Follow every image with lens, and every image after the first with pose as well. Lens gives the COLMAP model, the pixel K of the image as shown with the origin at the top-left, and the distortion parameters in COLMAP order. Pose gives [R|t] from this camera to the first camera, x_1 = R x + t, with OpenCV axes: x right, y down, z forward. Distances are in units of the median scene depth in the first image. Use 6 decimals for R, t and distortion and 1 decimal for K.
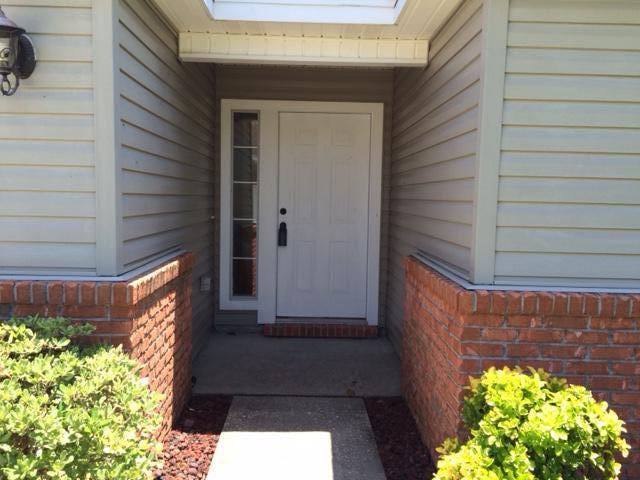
lens RADIAL K [[550.1, 0, 319.4], [0, 550.1, 239.0], [0, 0, 1]] dist [0.055633, -0.011731]
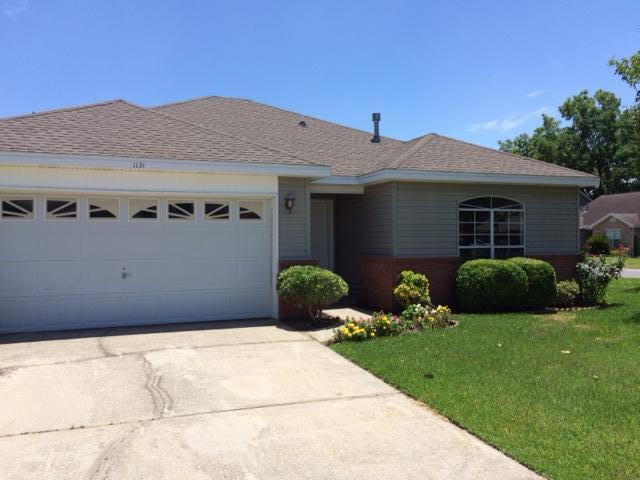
lens RADIAL K [[550.1, 0, 321.9], [0, 550.1, 241.1], [0, 0, 1]] dist [0.055633, -0.011731]
pose [[0.943514, -0.027931, 0.330154, -1.601554], [0.053841, 0.996121, -0.069594, 0.226174], [-0.326930, 0.083439, 0.941358, -2.737356]]
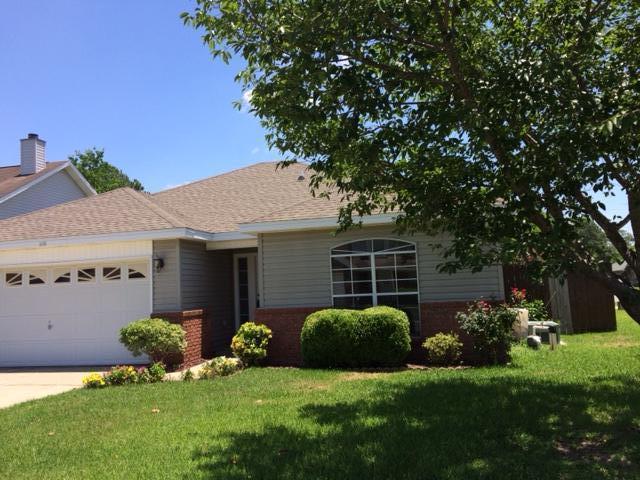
lens RADIAL K [[550.1, 0, 321.5], [0, 550.1, 240.7], [0, 0, 1]] dist [0.055633, -0.011731]
pose [[0.966907, -0.085893, -0.240235, 1.823174], [0.044216, 0.983791, -0.173782, 0.335744], [0.251268, 0.157409, 0.955032, -3.002151]]
